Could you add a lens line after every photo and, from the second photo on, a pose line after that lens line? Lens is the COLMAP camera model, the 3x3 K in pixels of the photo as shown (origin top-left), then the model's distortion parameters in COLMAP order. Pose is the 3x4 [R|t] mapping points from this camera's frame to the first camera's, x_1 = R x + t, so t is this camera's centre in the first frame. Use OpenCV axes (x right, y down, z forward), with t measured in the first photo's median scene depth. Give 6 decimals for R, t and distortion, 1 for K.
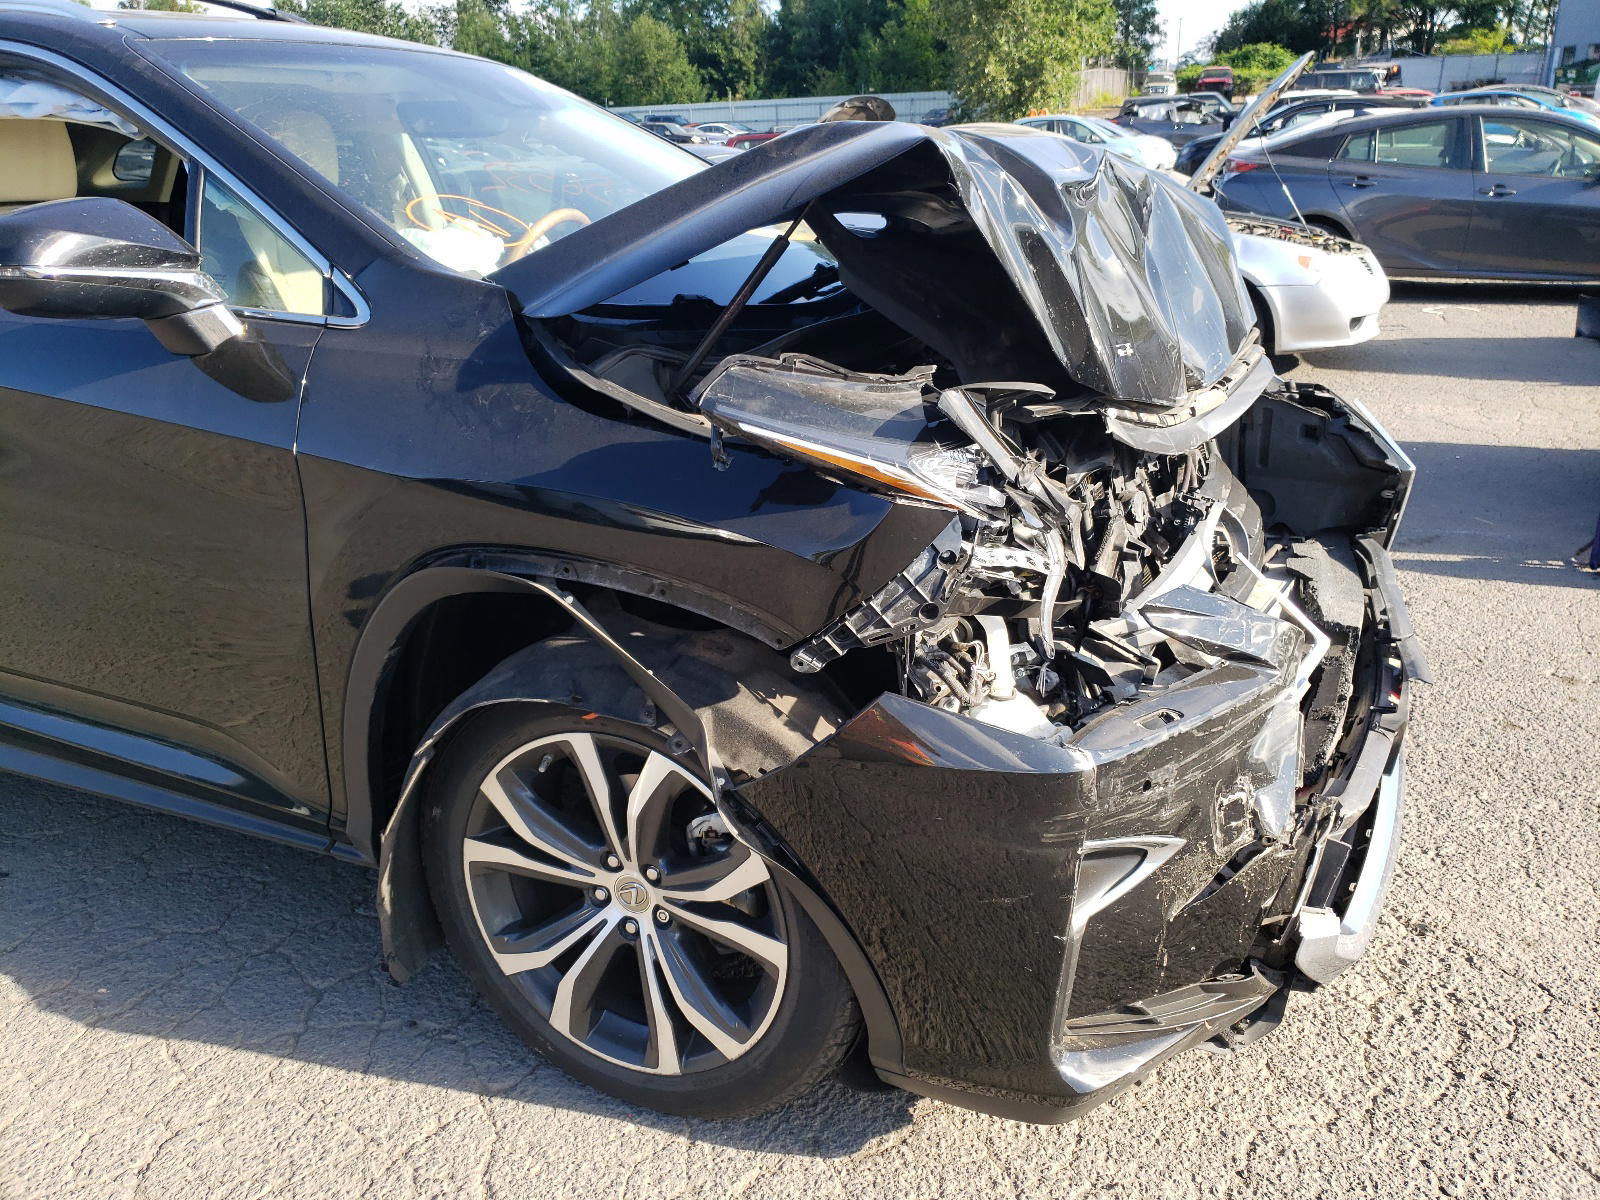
lens RADIAL K [[1260.1, 0, 696.1], [0, 1260.1, 601.5], [0, 0, 1]] dist [-0.013576, 0.034331]
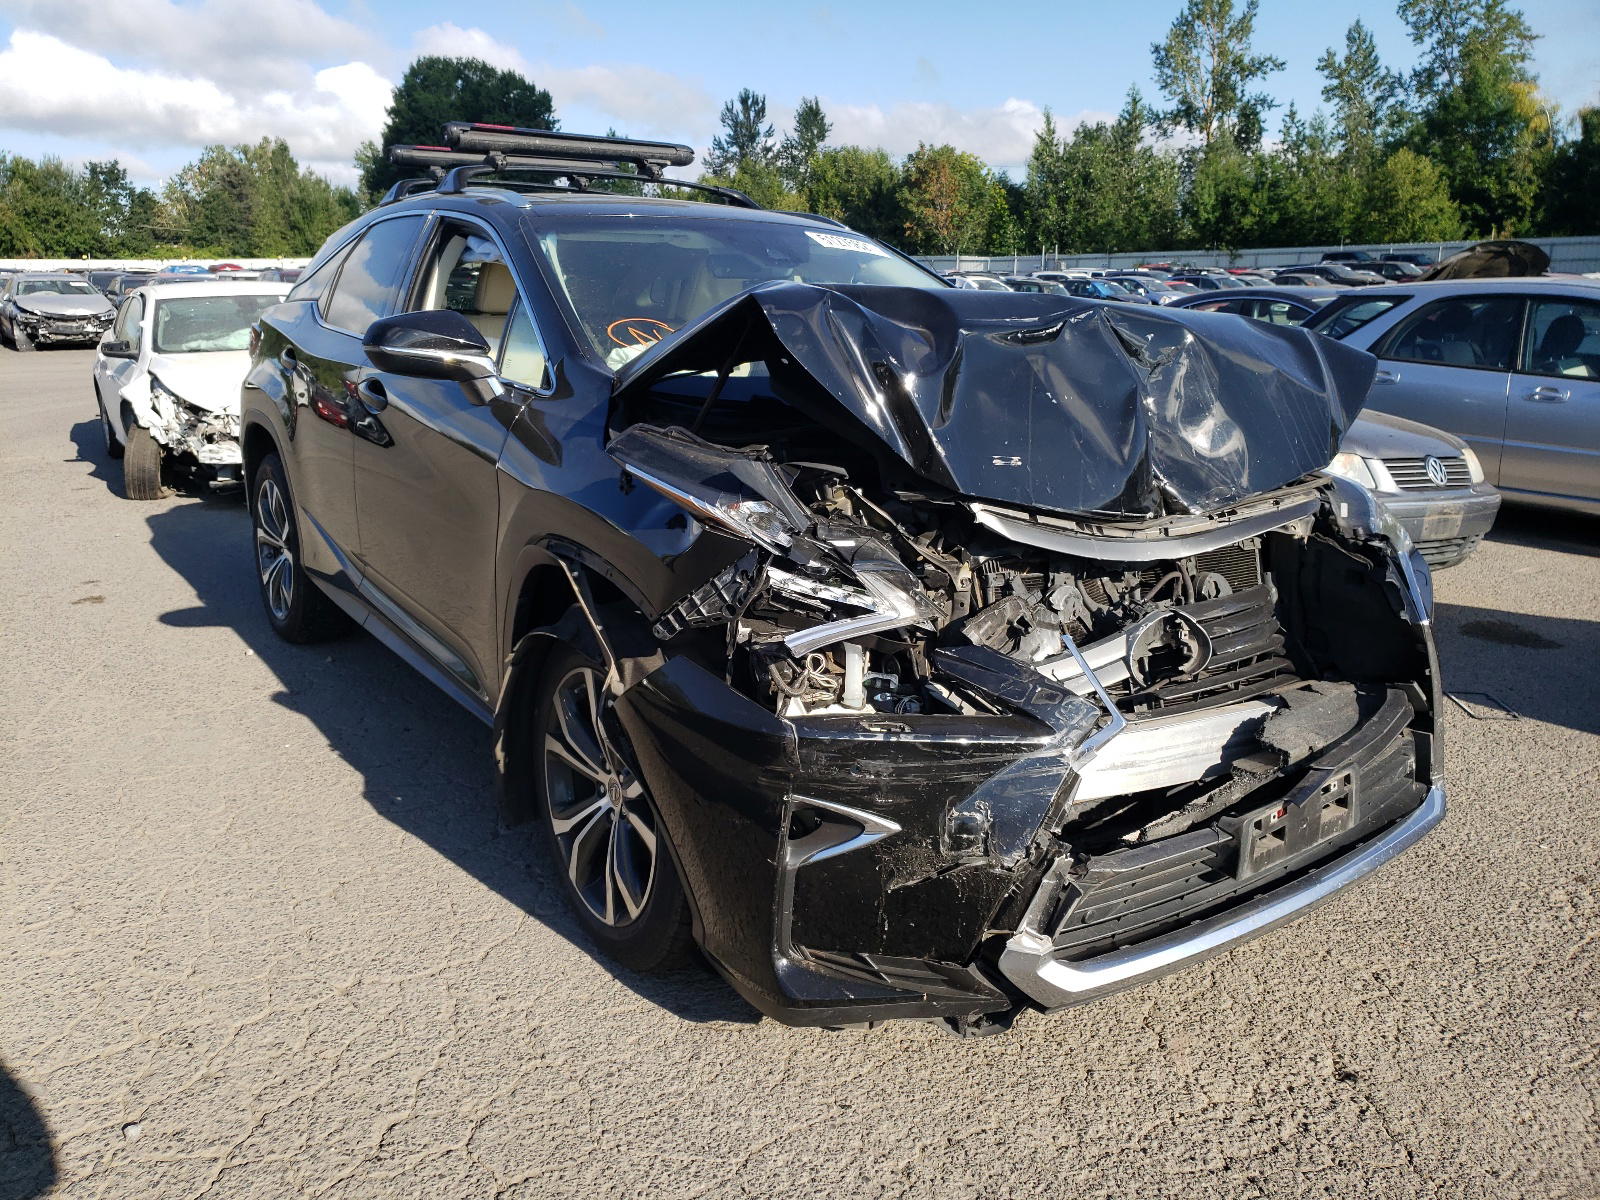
lens RADIAL K [[1260.1, 0, 696.1], [0, 1260.1, 601.5], [0, 0, 1]] dist [-0.013576, 0.034331]
pose [[0.823108, 0.165296, -0.543296, 0.664809], [-0.214930, 0.976210, -0.028615, 0.033935], [0.525641, 0.140324, 0.839054, -0.168191]]
